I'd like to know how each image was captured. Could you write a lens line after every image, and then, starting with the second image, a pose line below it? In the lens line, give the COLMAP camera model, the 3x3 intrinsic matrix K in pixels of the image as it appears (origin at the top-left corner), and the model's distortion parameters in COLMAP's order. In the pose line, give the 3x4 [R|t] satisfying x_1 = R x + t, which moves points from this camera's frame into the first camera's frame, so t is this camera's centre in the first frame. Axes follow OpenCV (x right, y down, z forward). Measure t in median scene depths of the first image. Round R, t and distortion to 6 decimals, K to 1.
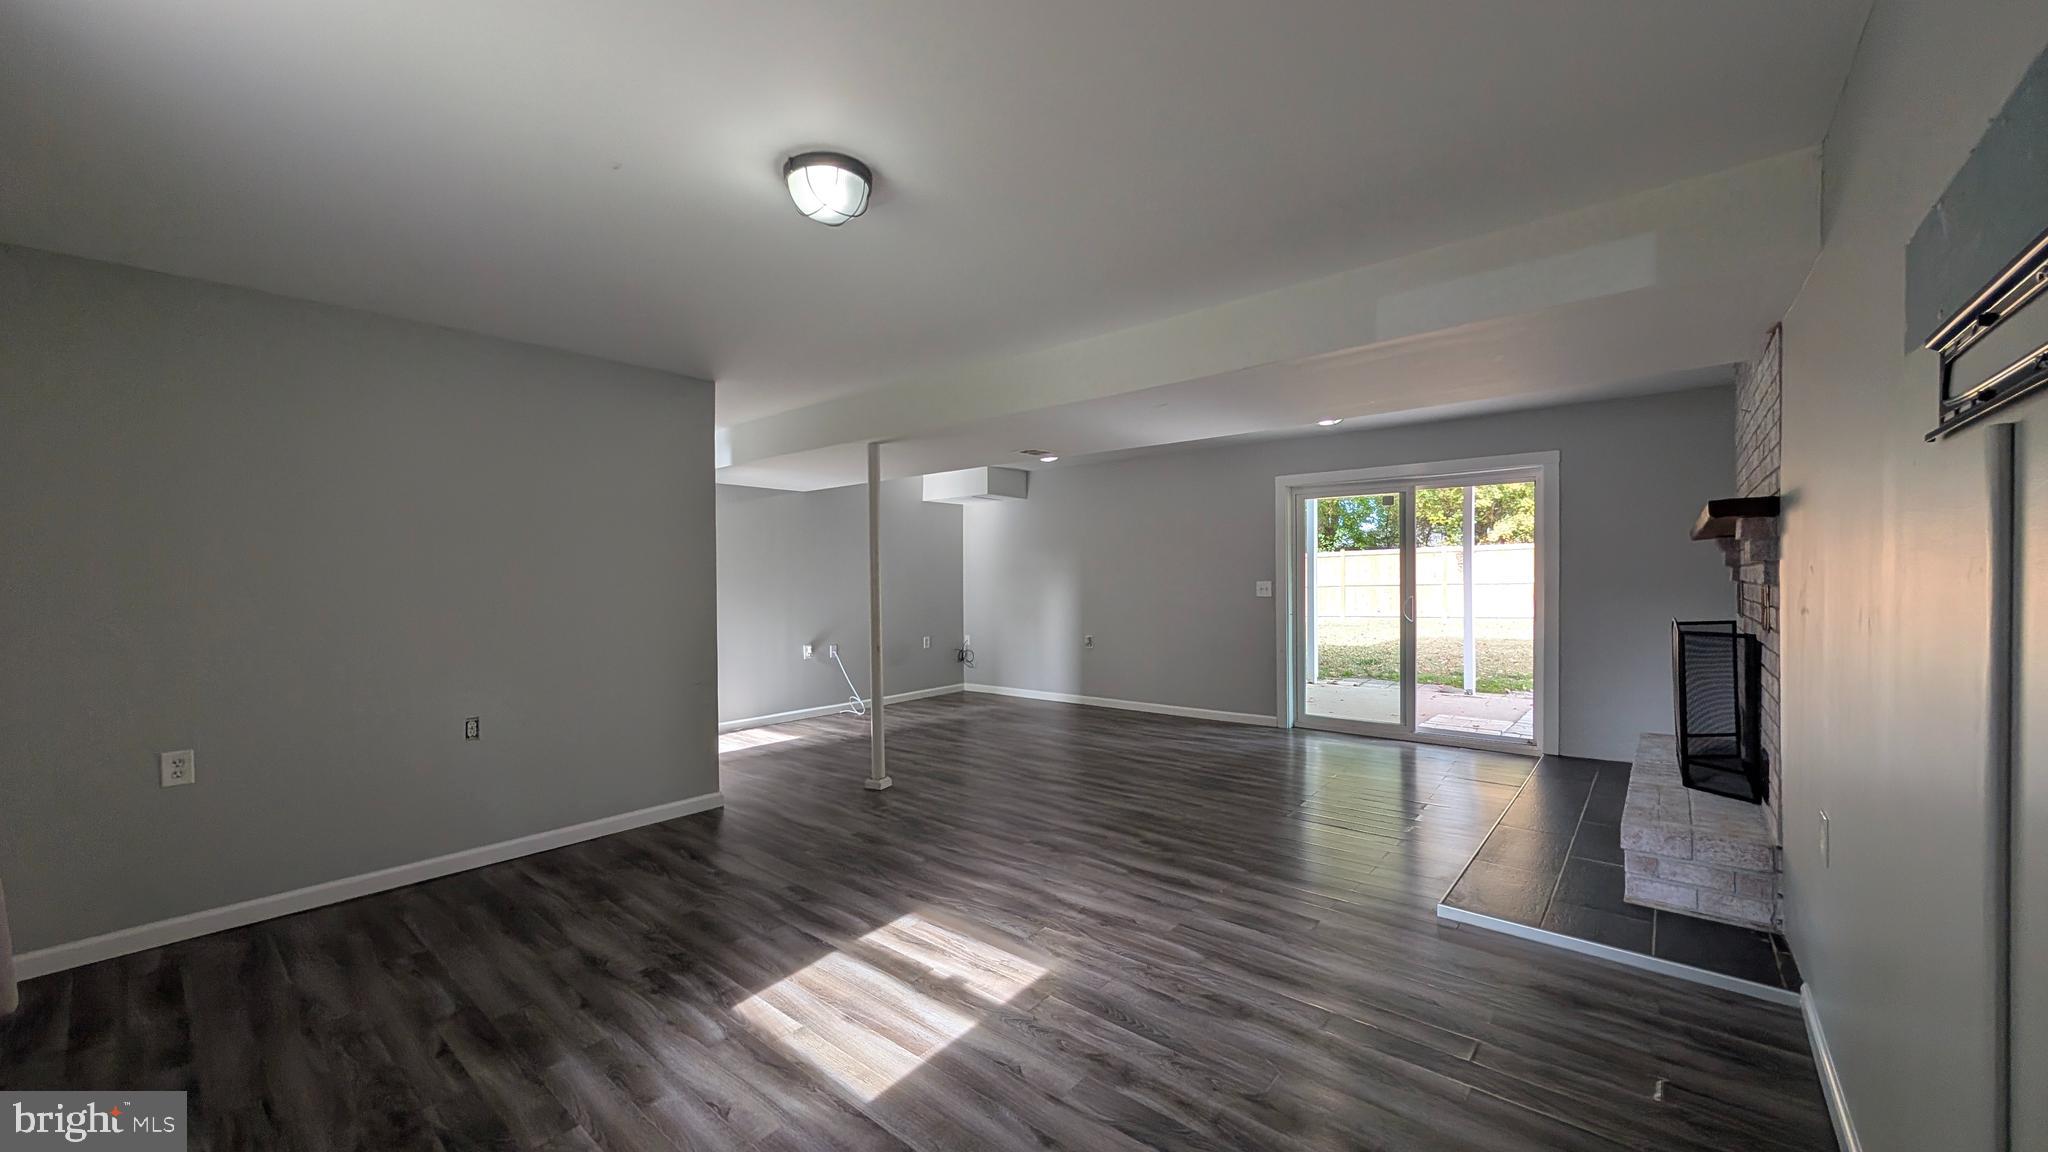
lens RADIAL K [[769.8, 0, 1018.8], [0, 769.8, 580.6], [0, 0, 1]] dist [0.001196, 0.000135]
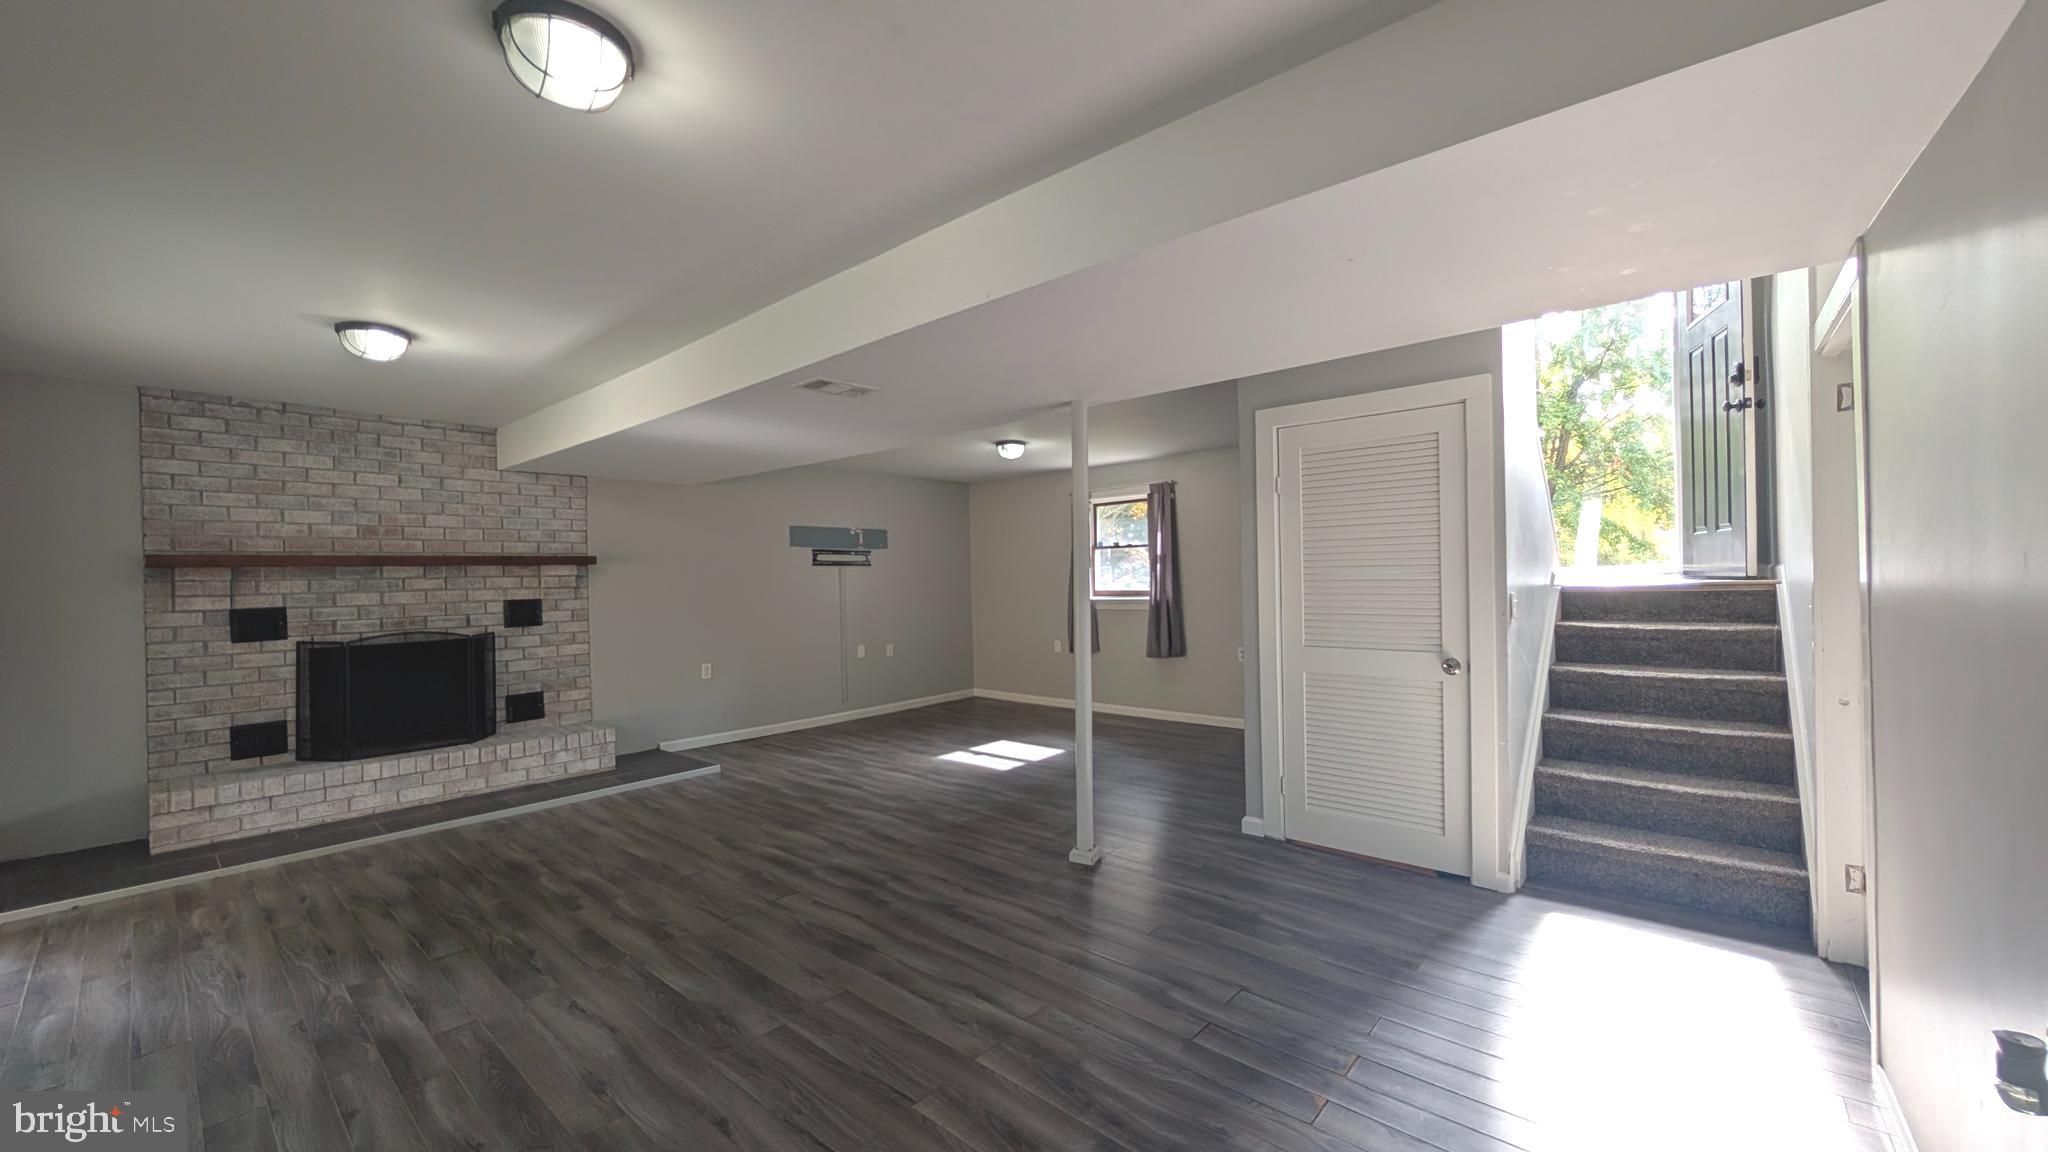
lens RADIAL K [[769.8, 0, 1018.8], [0, 769.8, 580.6], [0, 0, 1]] dist [0.001196, 0.000135]
pose [[-0.999585, 0.023127, 0.017185, -0.147207], [0.023378, 0.999621, 0.014524, -0.020800], [-0.016843, 0.014920, -0.999747, 1.888809]]
